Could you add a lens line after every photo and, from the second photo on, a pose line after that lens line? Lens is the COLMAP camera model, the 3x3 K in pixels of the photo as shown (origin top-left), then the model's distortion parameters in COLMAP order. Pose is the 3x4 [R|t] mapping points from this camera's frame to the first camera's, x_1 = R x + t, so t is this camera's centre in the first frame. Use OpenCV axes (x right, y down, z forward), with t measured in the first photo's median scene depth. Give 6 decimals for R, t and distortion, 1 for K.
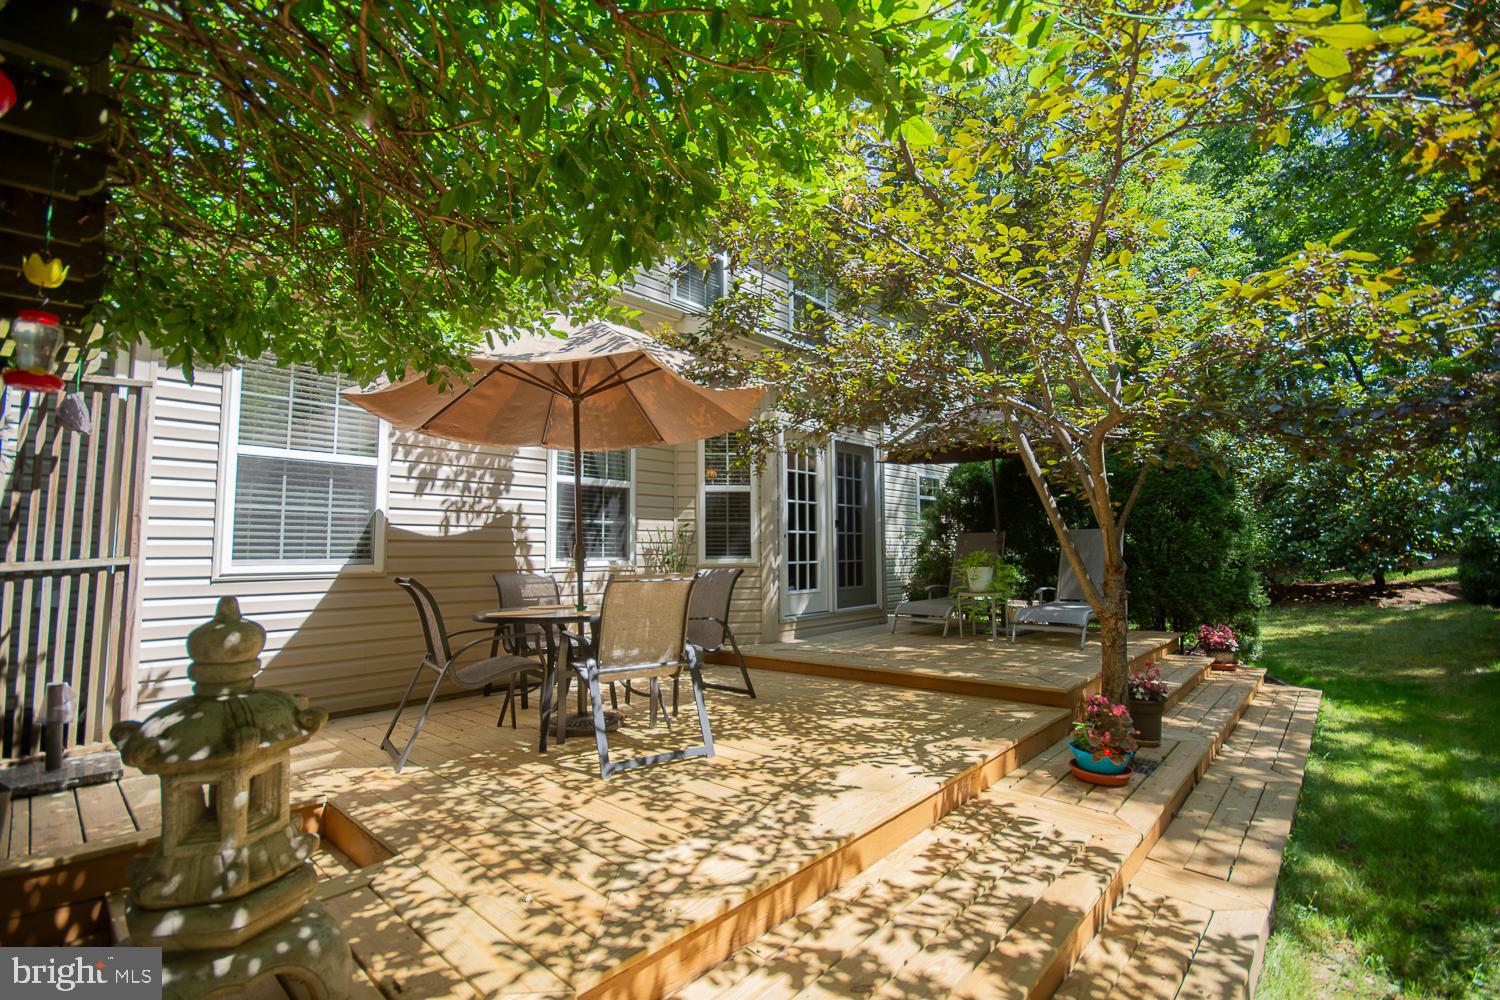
lens RADIAL K [[654.6, 0, 750.8], [0, 654.6, 499.1], [0, 0, 1]] dist [-0.001287, -0.002135]
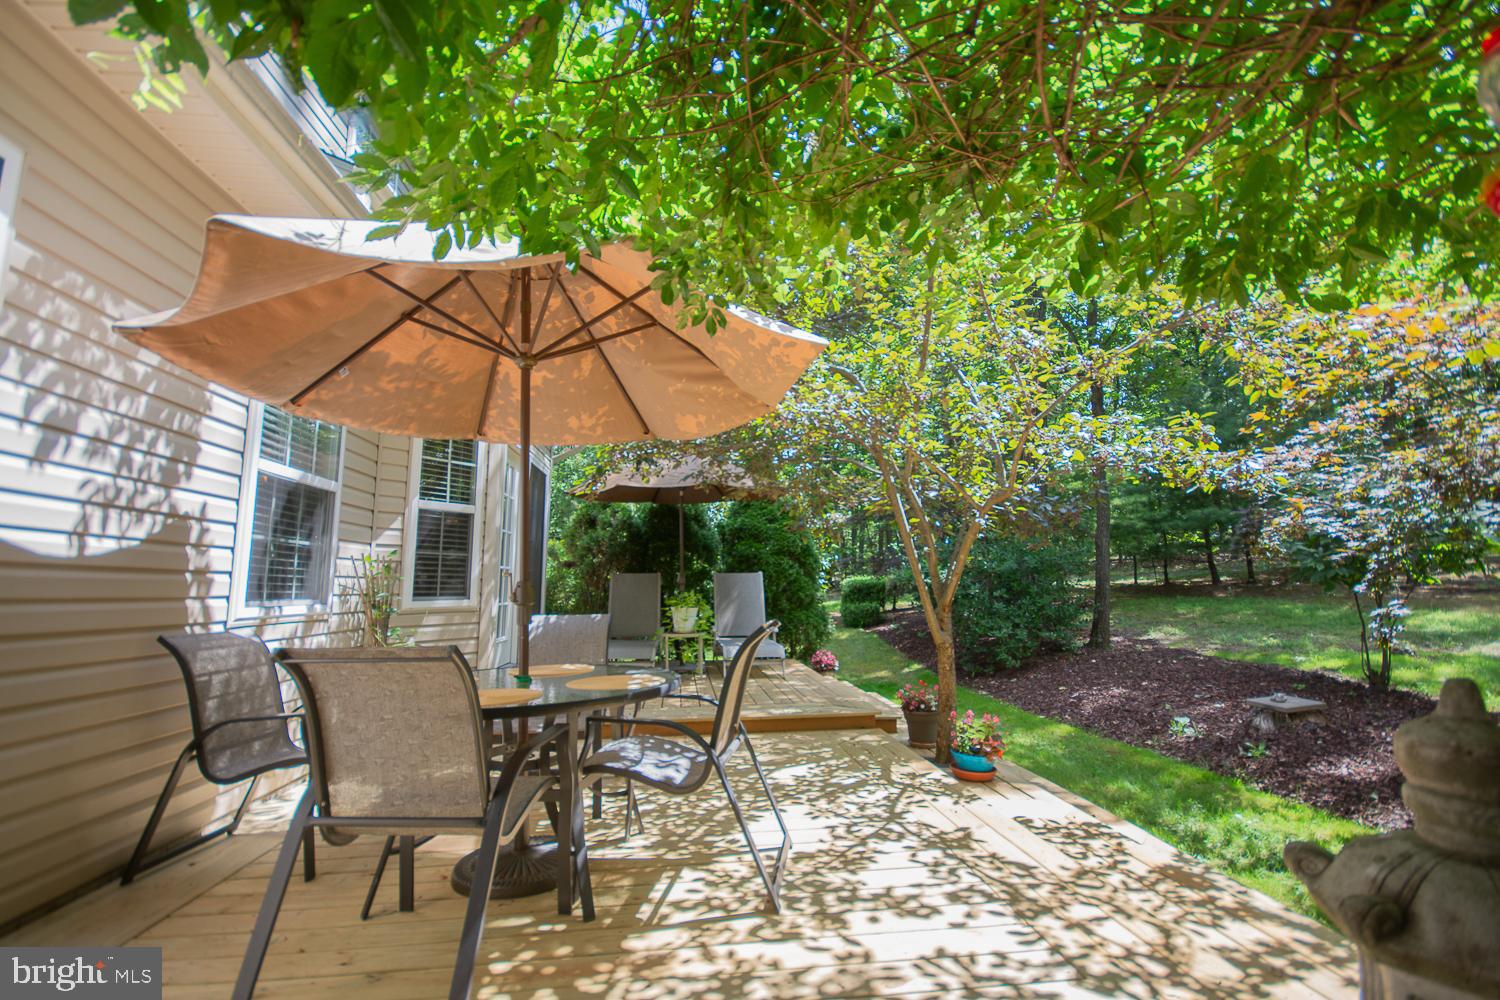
lens RADIAL K [[654.6, 0, 753.1], [0, 654.6, 503.2], [0, 0, 1]] dist [-0.001287, -0.002135]
pose [[0.661988, 0.104663, 0.742170, -0.678570], [-0.065997, 0.994496, -0.081380, 0.033474], [-0.746603, 0.004892, 0.665252, 0.444291]]
